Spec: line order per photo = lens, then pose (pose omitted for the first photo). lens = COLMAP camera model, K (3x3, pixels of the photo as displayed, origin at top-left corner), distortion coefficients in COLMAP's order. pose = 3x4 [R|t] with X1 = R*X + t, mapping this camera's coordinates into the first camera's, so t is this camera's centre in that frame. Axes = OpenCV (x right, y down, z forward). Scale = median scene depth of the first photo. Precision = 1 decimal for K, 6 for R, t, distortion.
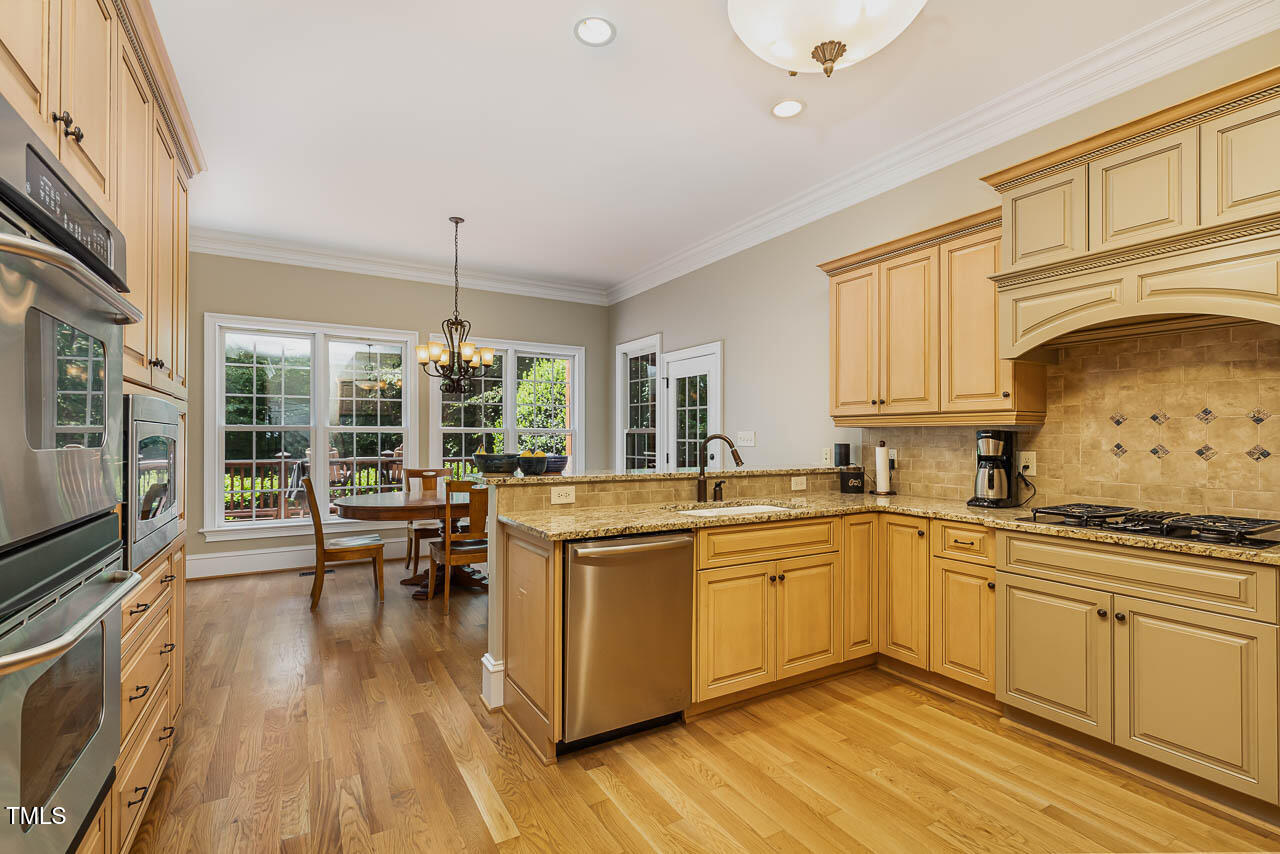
lens RADIAL K [[575.8, 0, 636.3], [0, 575.8, 434.7], [0, 0, 1]] dist [0.015465, -0.001226]
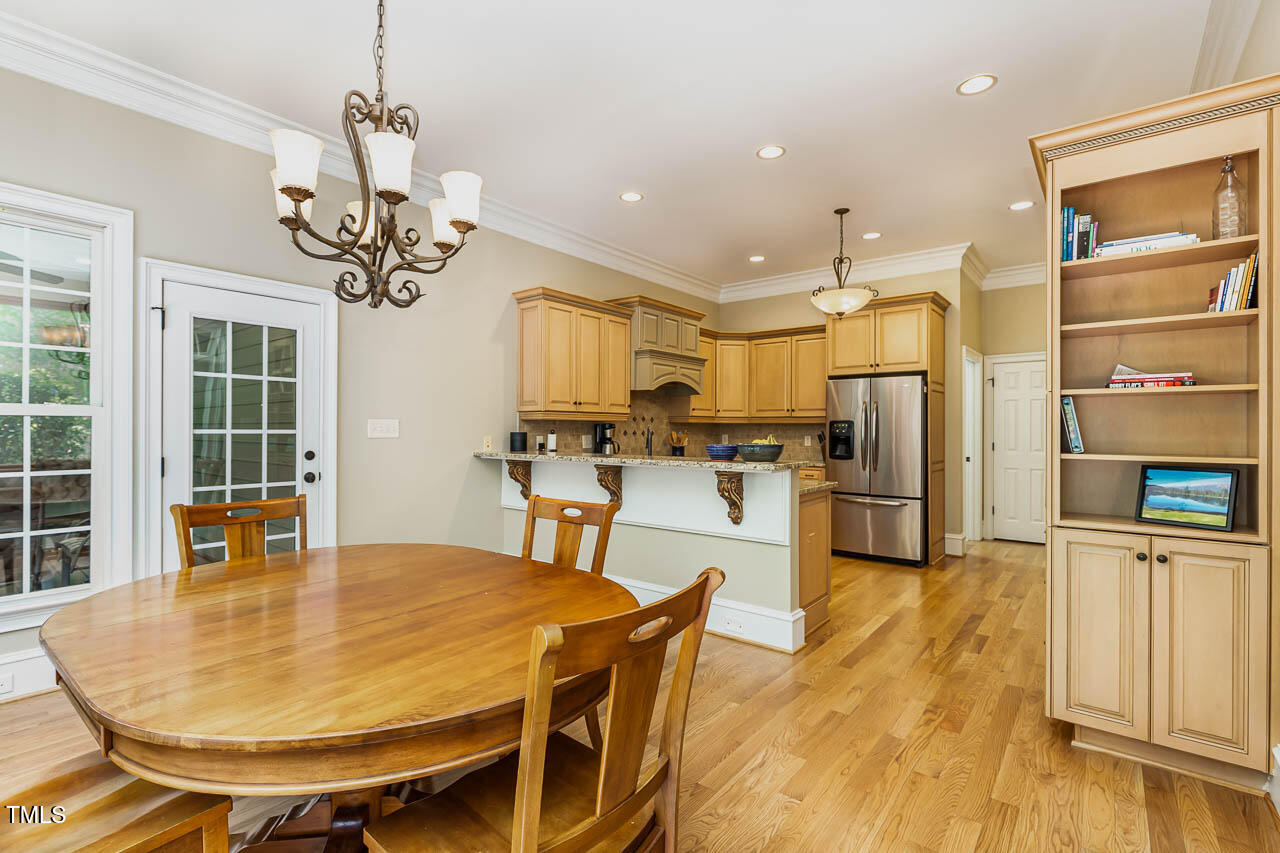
lens RADIAL K [[575.8, 0, 638.4], [0, 575.8, 425.6], [0, 0, 1]] dist [0.015465, -0.001226]
pose [[-0.350557, -0.000030, 0.936542, -1.147276], [-0.008359, 0.999960, -0.003097, 0.003991], [-0.936504, -0.008914, -0.350543, 1.568274]]
